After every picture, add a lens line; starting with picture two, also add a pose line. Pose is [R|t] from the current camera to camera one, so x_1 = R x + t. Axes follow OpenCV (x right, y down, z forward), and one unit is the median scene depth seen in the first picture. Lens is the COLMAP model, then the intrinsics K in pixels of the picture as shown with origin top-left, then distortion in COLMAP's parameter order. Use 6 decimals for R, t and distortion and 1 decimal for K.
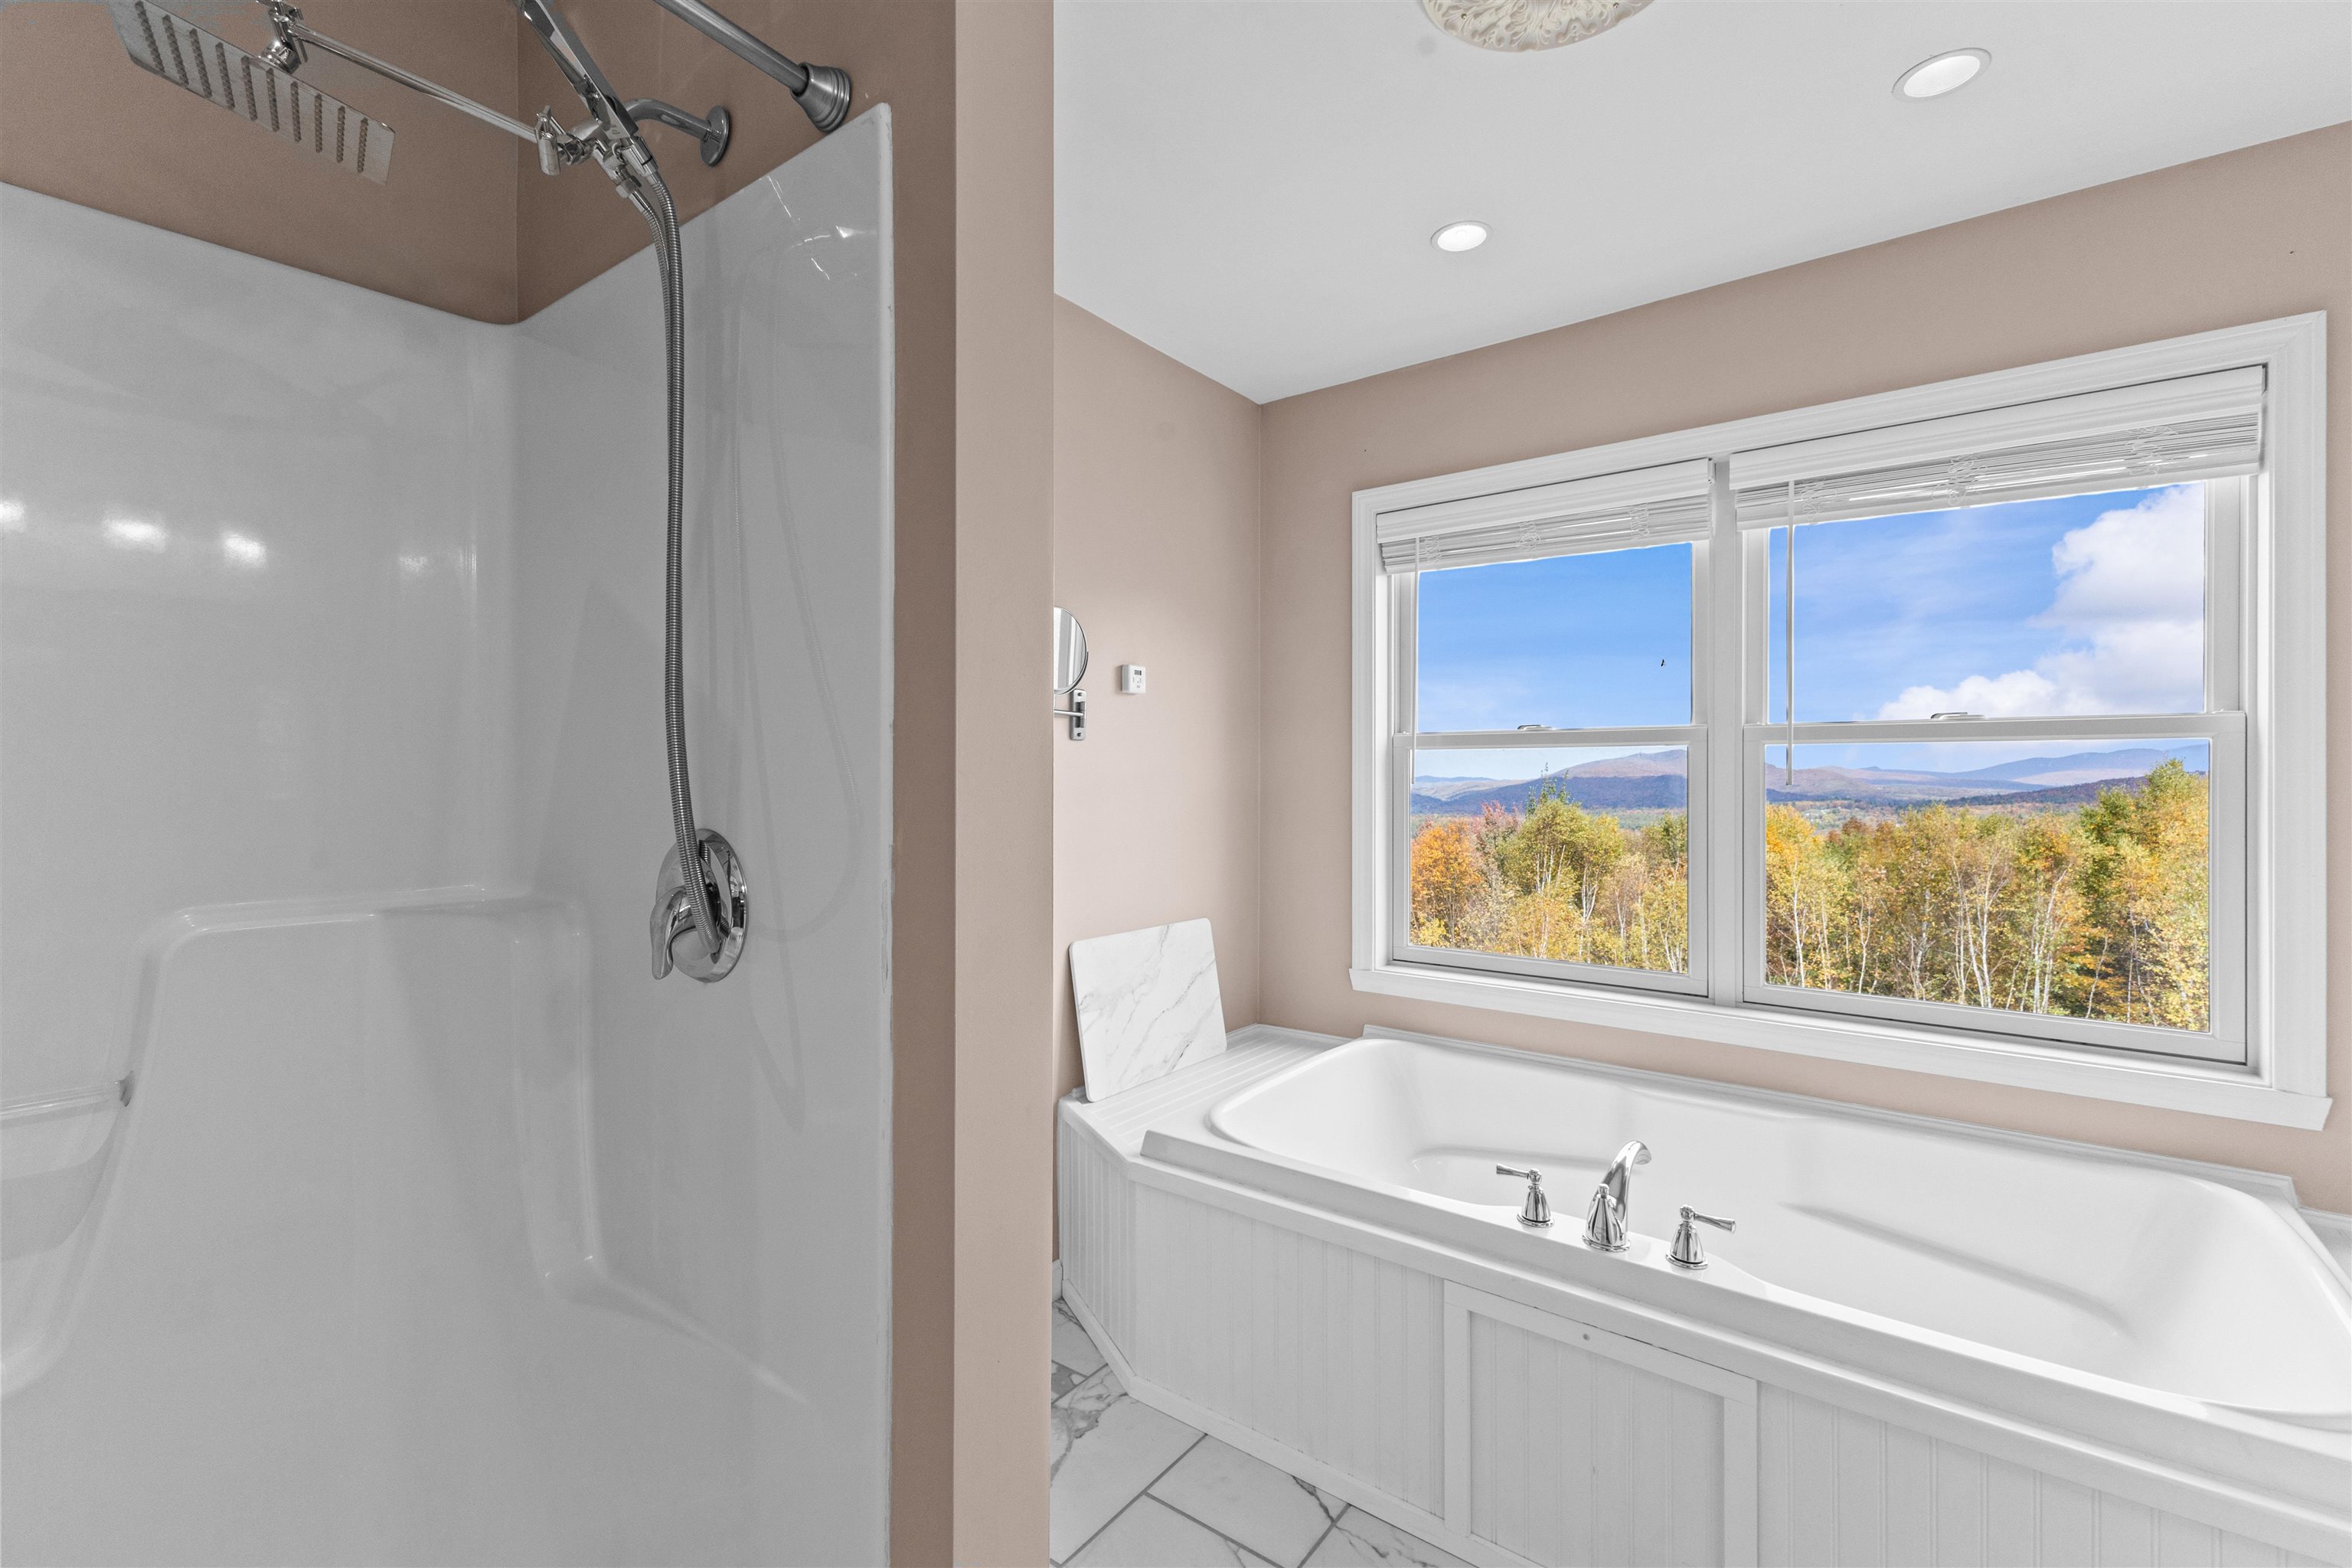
lens RADIAL K [[1021.7, 0, 1178.9], [0, 1021.7, 775.0], [0, 0, 1]] dist [0.012185, -0.001871]
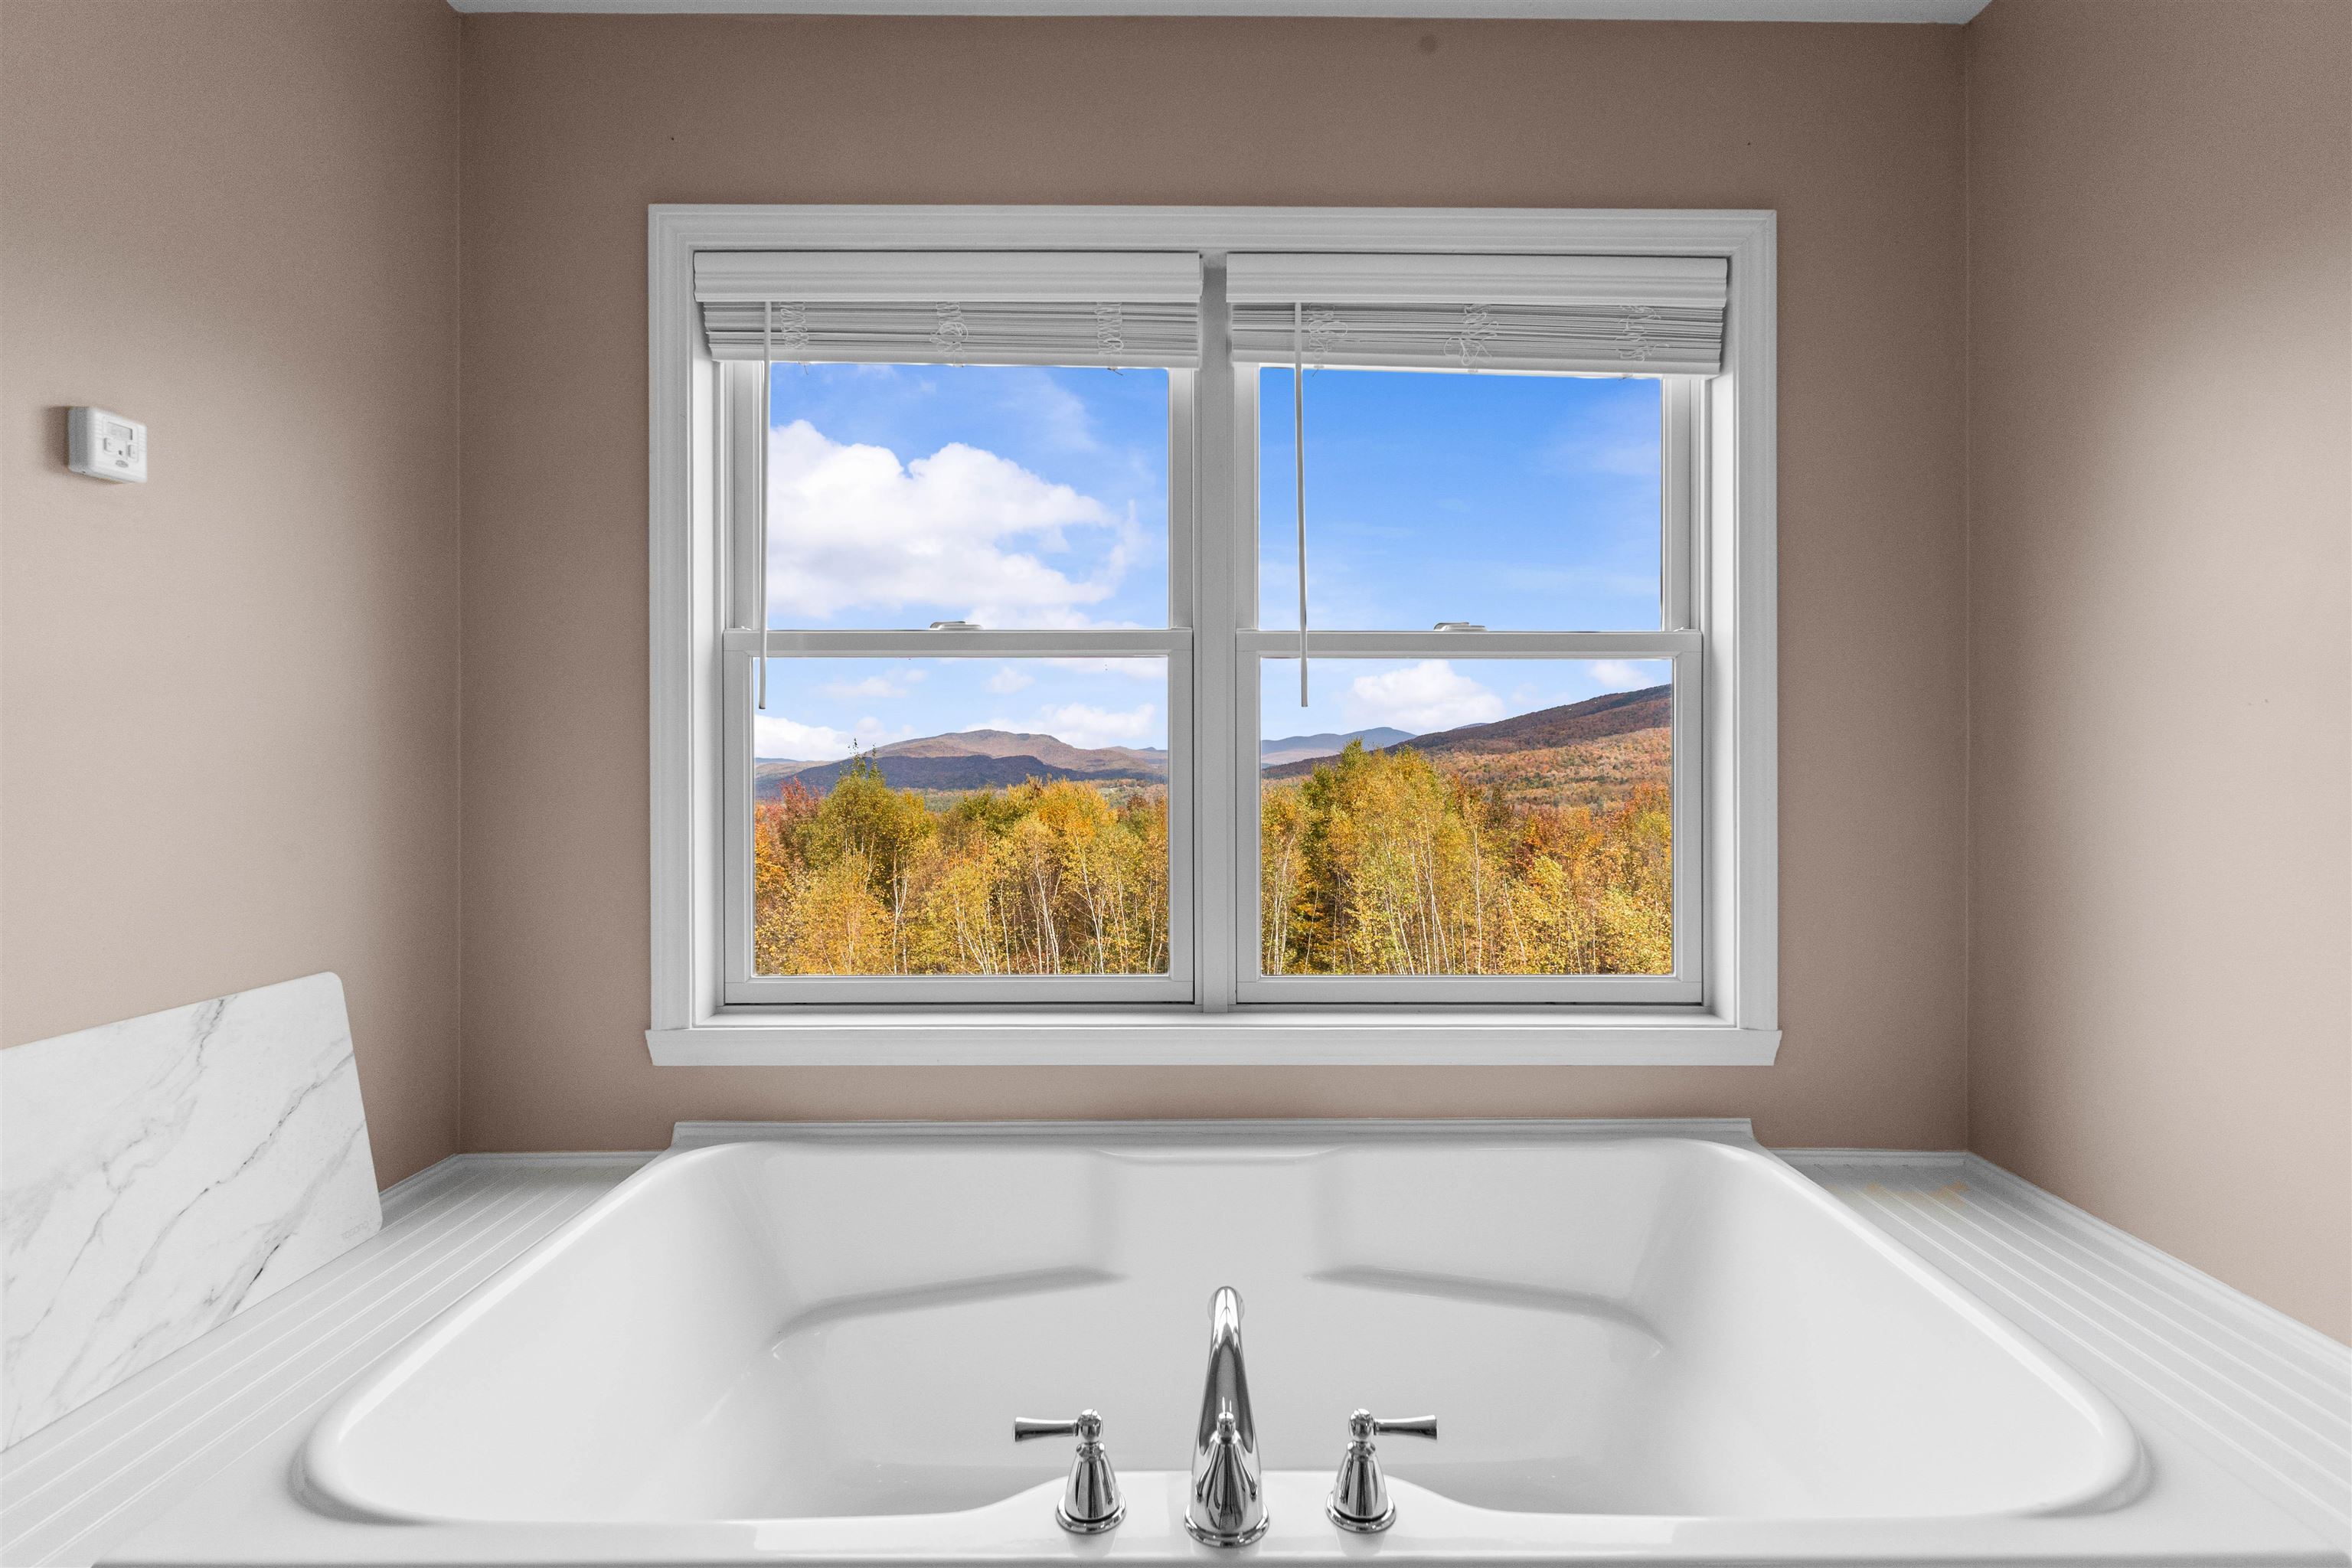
lens RADIAL K [[1130.5, 0, 1205.7], [0, 1130.5, 759.1], [0, 0, 1]] dist [-0.001894, -0.001143]
pose [[0.795723, -0.002508, 0.605656, 0.035856], [0.001334, 0.999996, 0.002388, 0.038973], [-0.605659, -0.001092, 0.795723, 0.331711]]
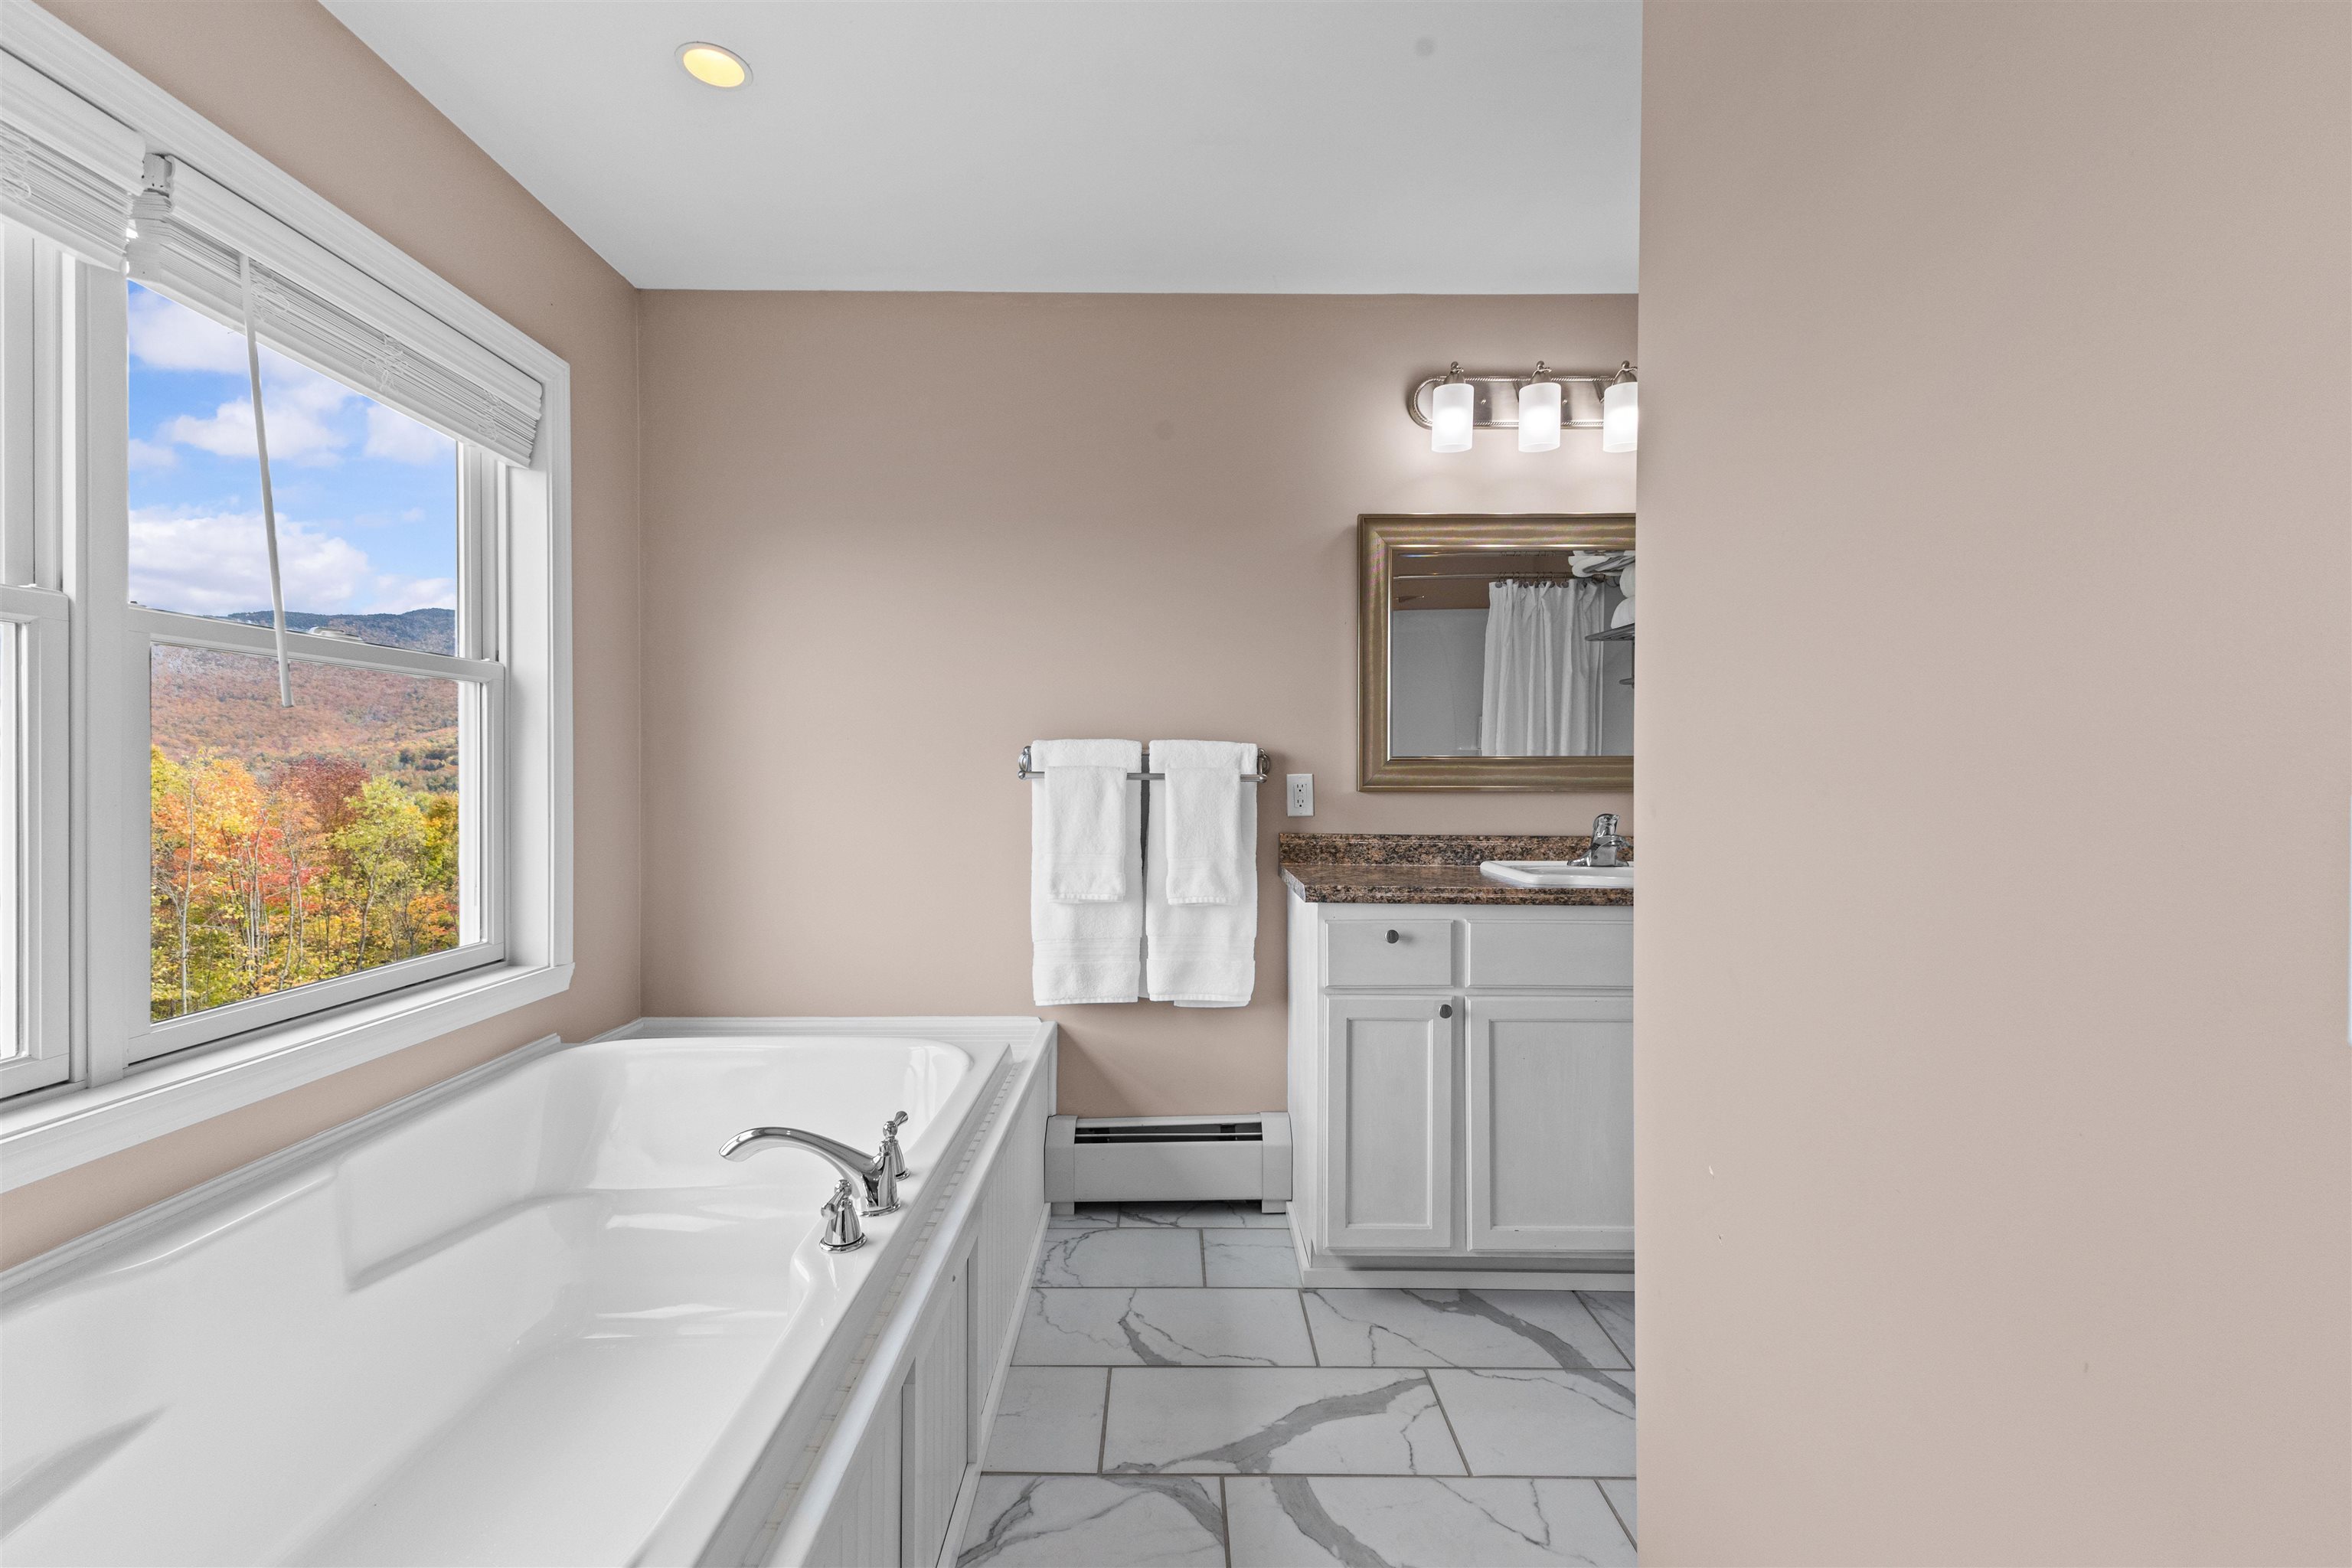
lens RADIAL K [[1021.7, 0, 1174.3], [0, 1021.7, 769.2], [0, 0, 1]] dist [0.012185, -0.001871]
pose [[-0.597568, -0.005300, 0.801801, -0.271338], [-0.005014, 0.999983, 0.002873, 0.039184], [-0.801802, -0.002303, -0.597585, 0.793662]]
